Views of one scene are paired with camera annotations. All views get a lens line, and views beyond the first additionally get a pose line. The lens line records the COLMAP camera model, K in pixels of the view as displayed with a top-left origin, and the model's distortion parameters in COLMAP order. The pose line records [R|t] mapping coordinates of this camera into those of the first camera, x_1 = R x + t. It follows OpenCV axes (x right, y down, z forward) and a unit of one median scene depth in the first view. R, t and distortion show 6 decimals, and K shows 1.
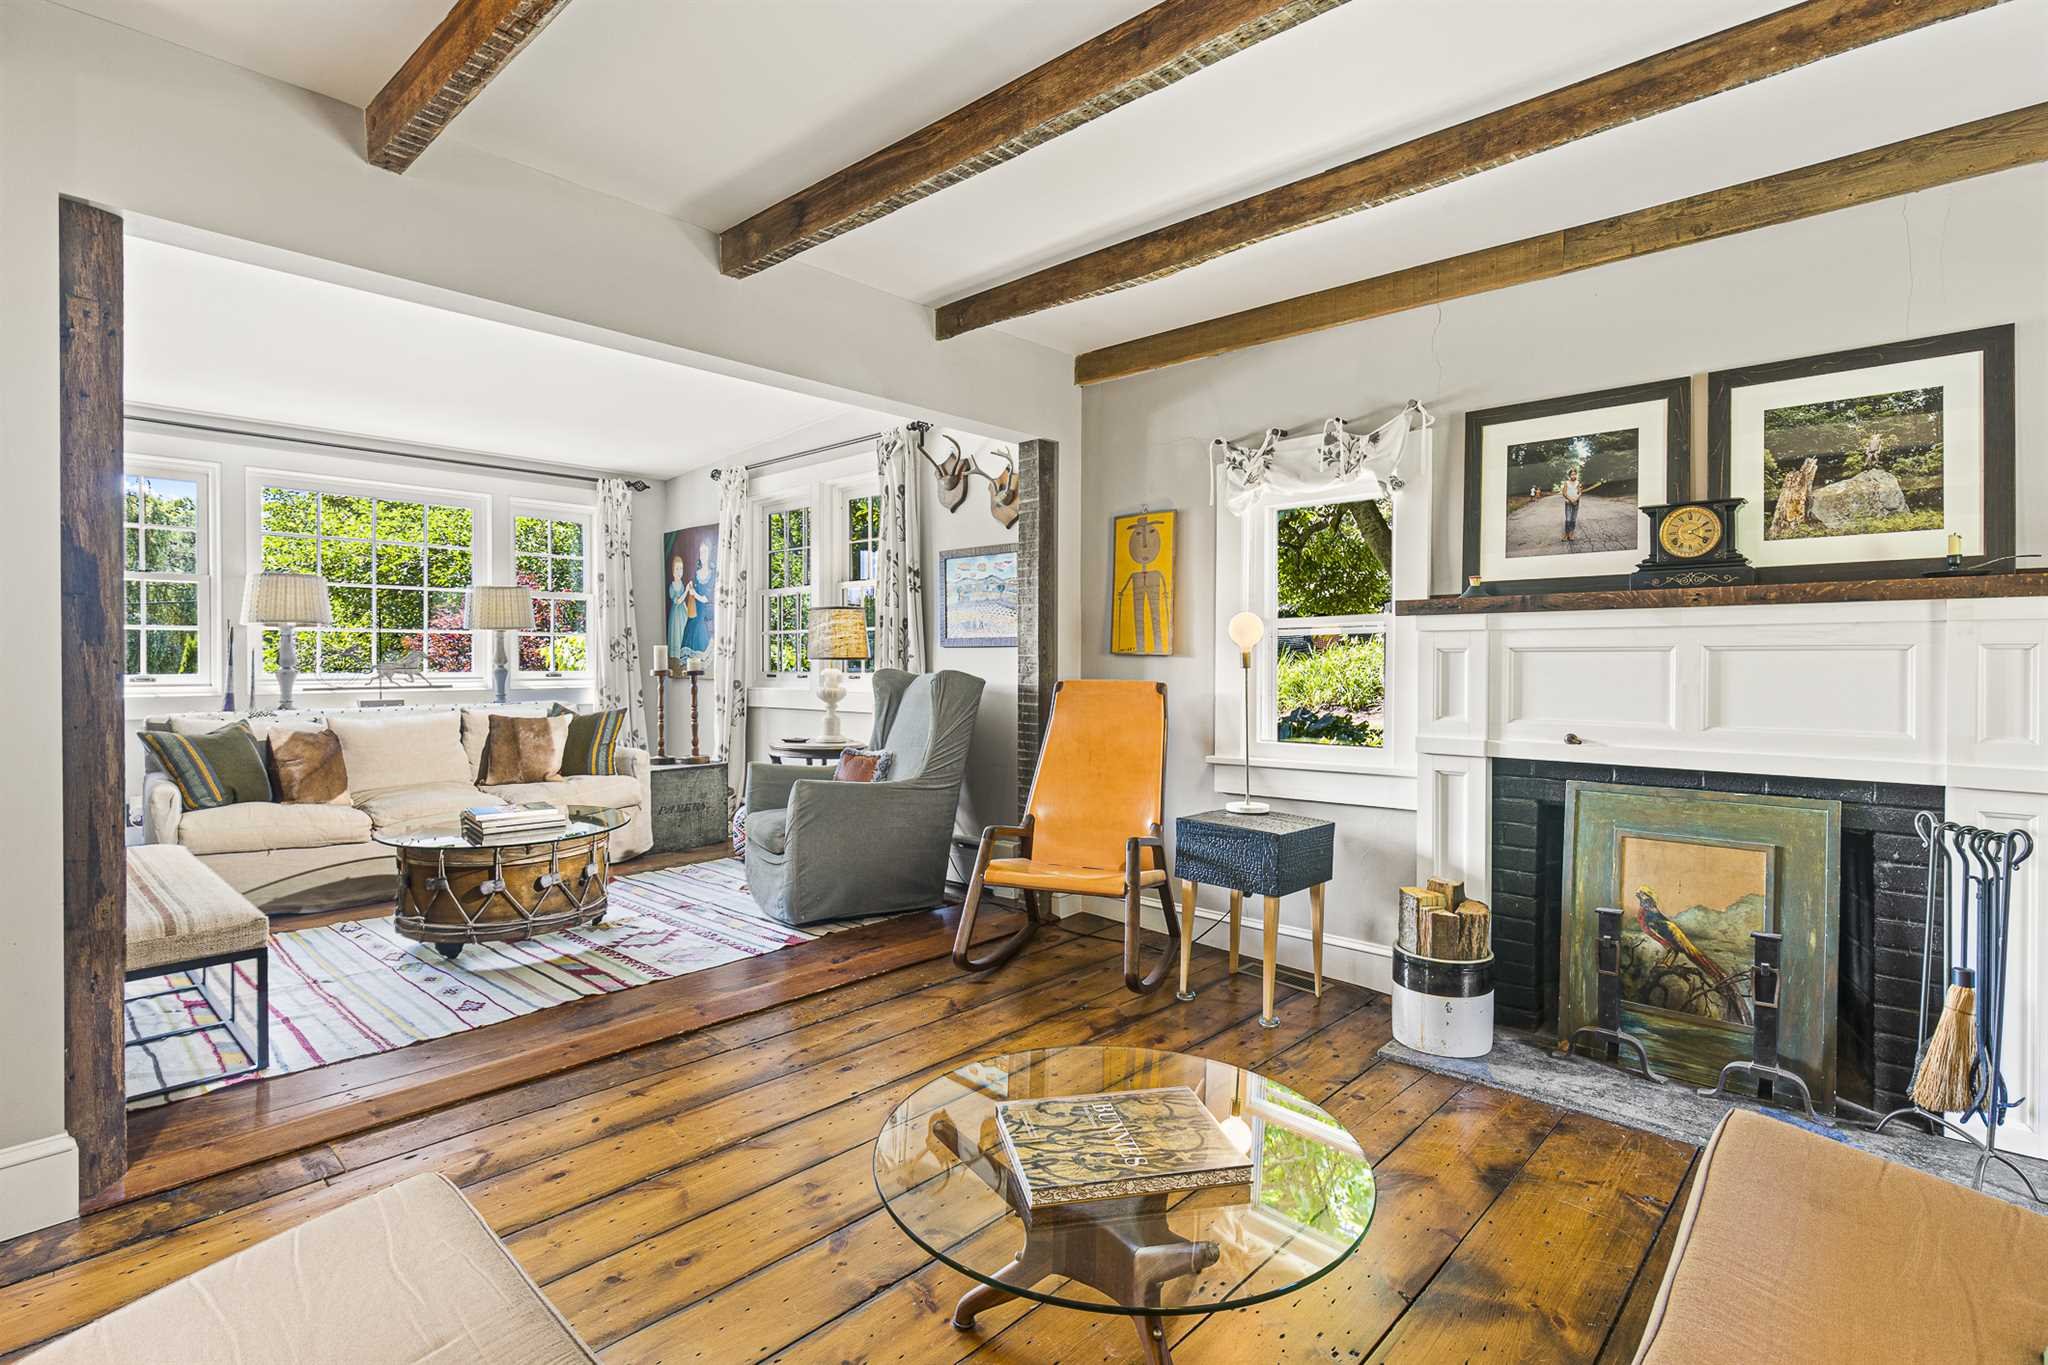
lens RADIAL K [[971.6, 0, 1019.6], [0, 971.6, 662.2], [0, 0, 1]] dist [-0.001174, -0.001077]
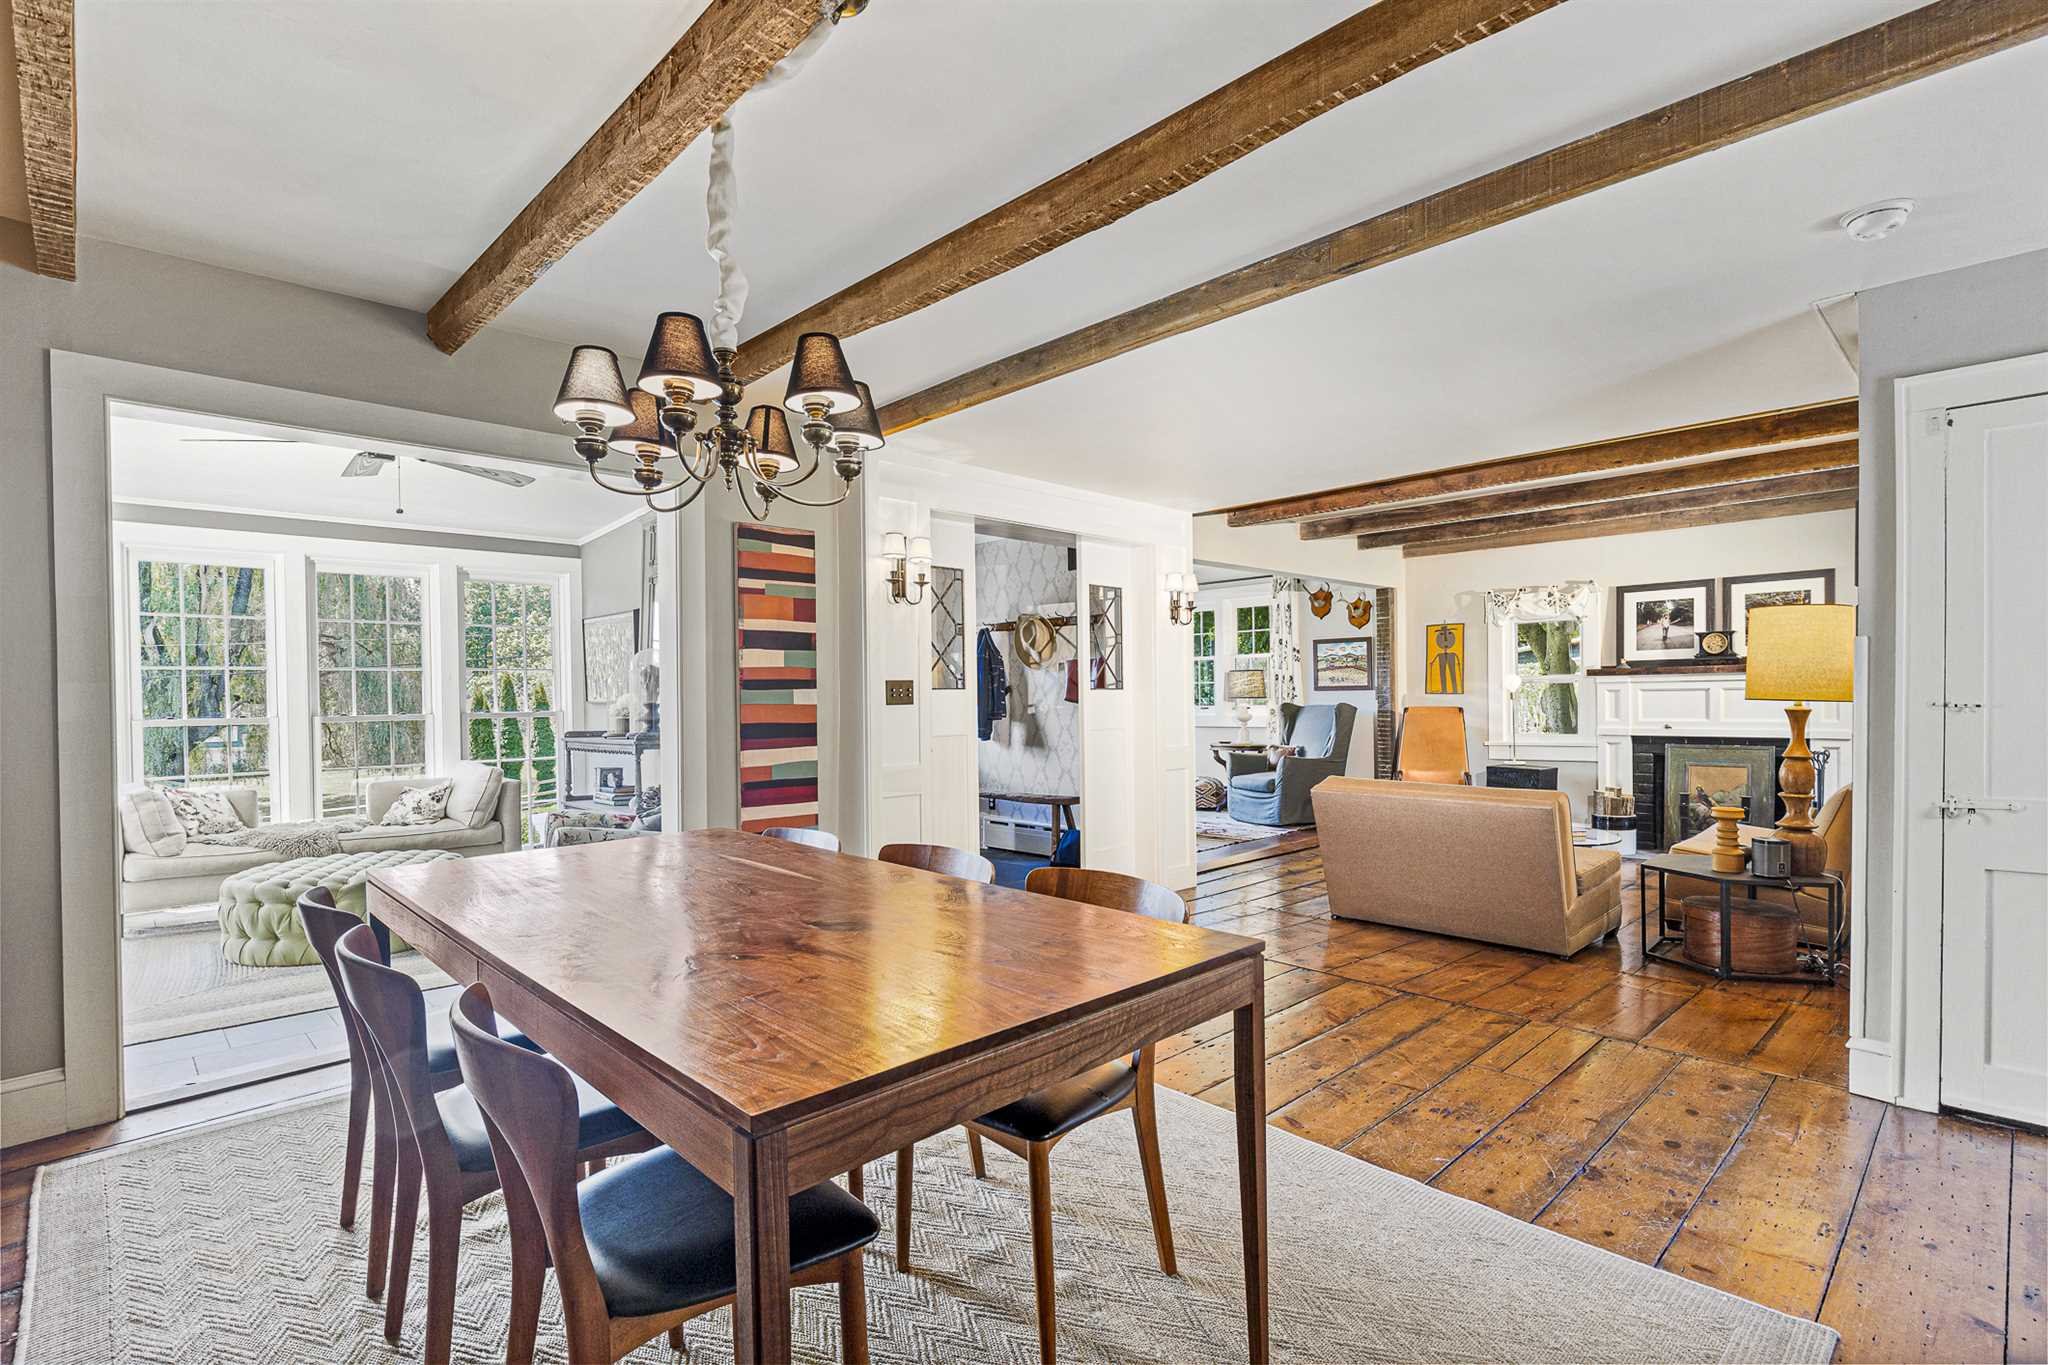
lens RADIAL K [[956.1, 0, 1037.2], [0, 956.1, 696.4], [0, 0, 1]] dist [0.000502, 0.000077]
pose [[0.998048, -0.014176, -0.060828, -0.865636], [0.013959, 0.999895, -0.003986, -0.009101], [0.060878, 0.003129, 0.998140, -1.496972]]
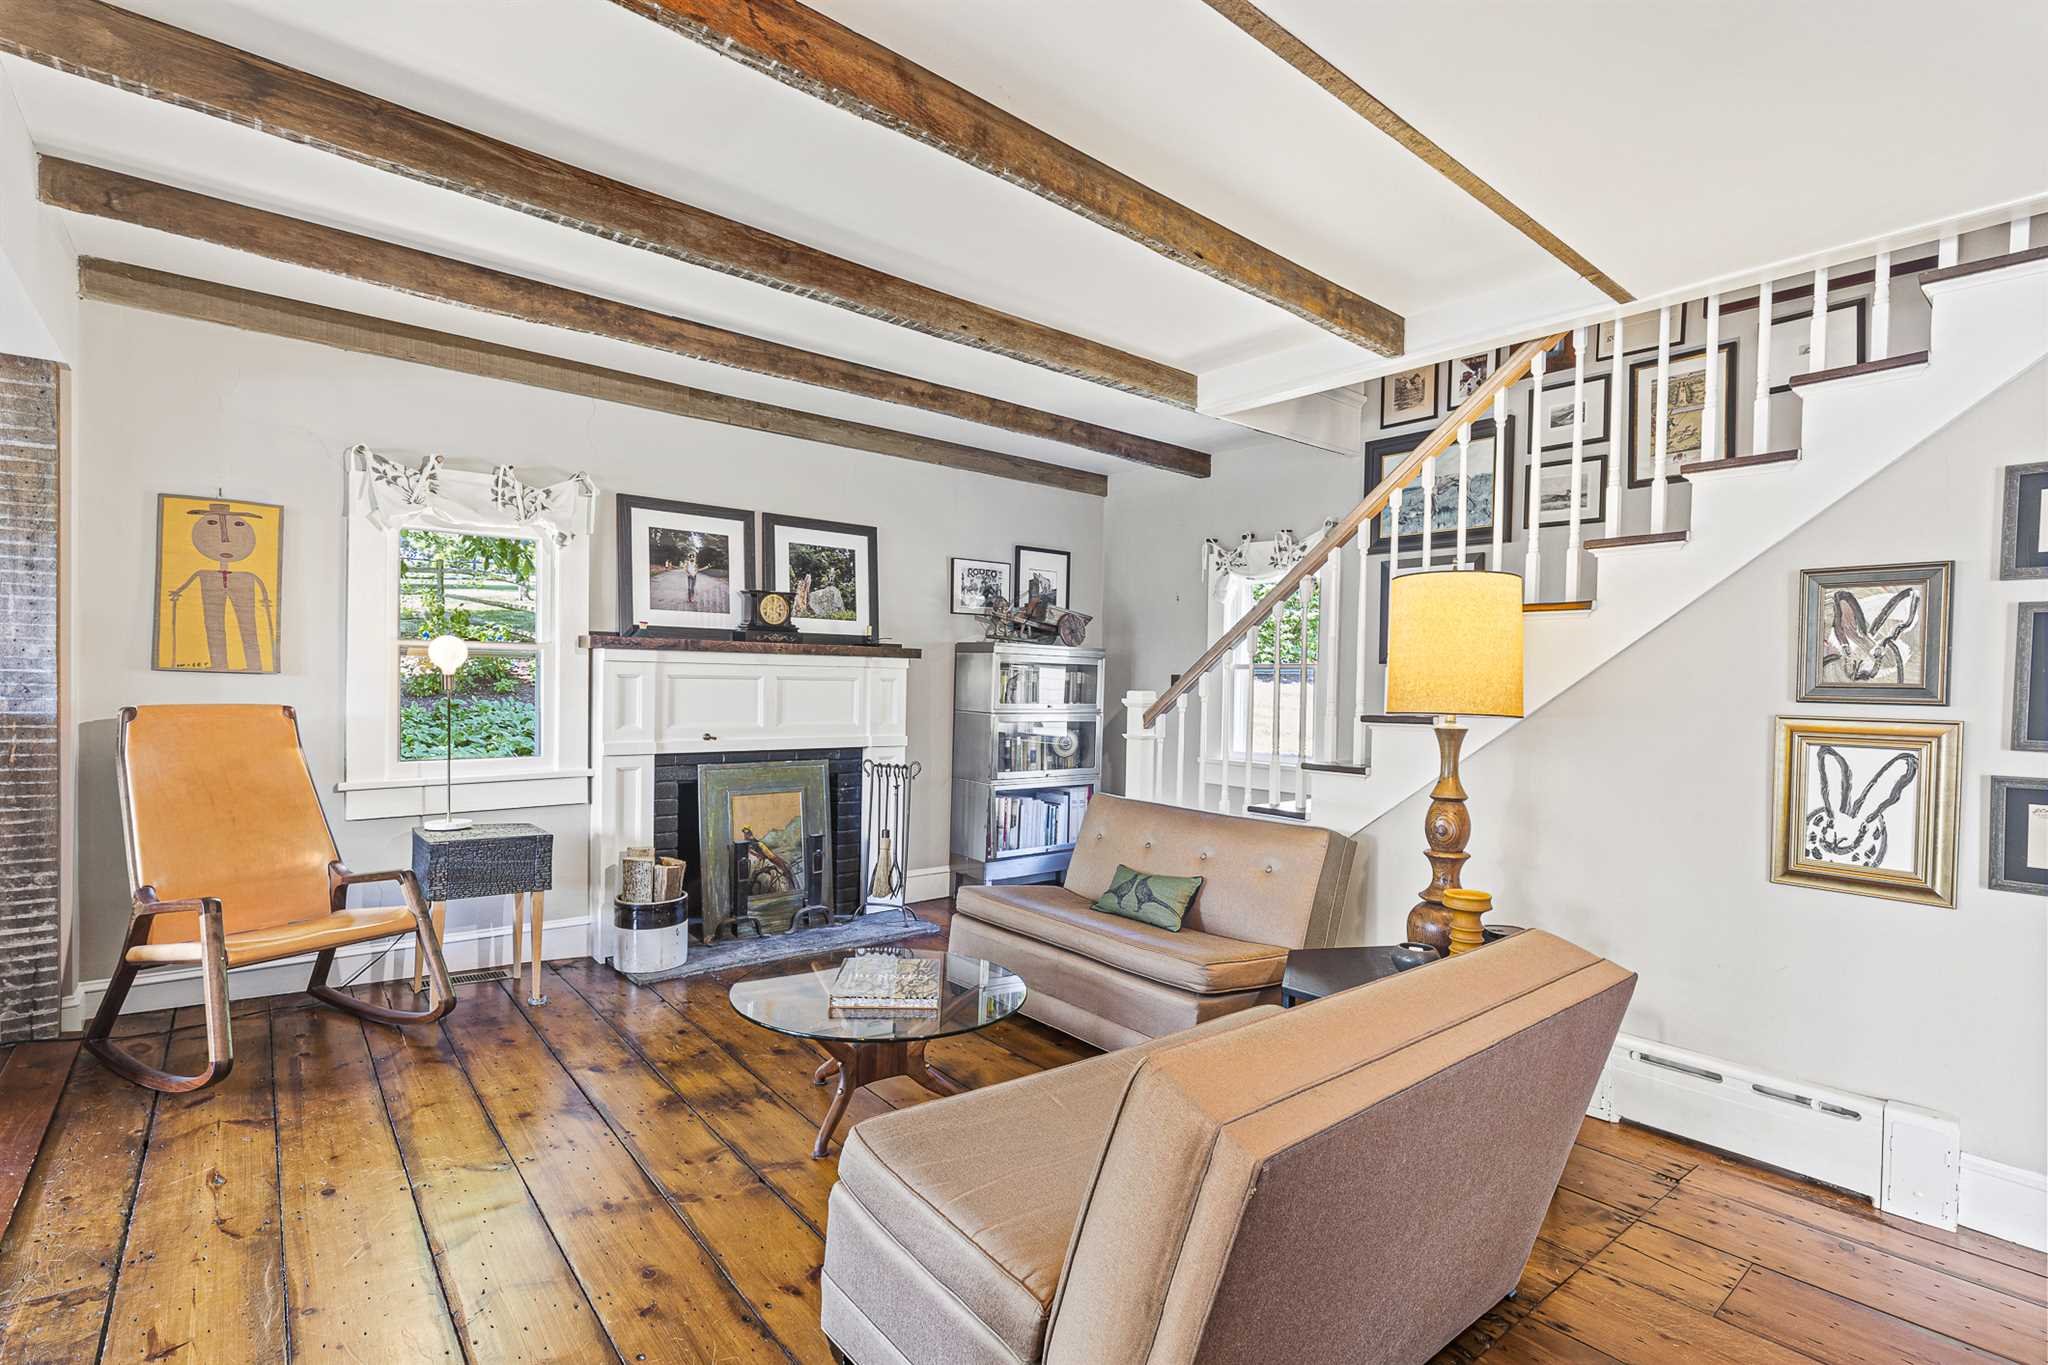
lens RADIAL K [[956.1, 0, 1037.2], [0, 956.1, 696.4], [0, 0, 1]] dist [0.000502, 0.000077]
pose [[0.139585, -0.018129, 0.990044, -0.831896], [-0.018942, 0.999601, 0.020974, -0.024344], [-0.990029, -0.021681, 0.139186, 0.290070]]
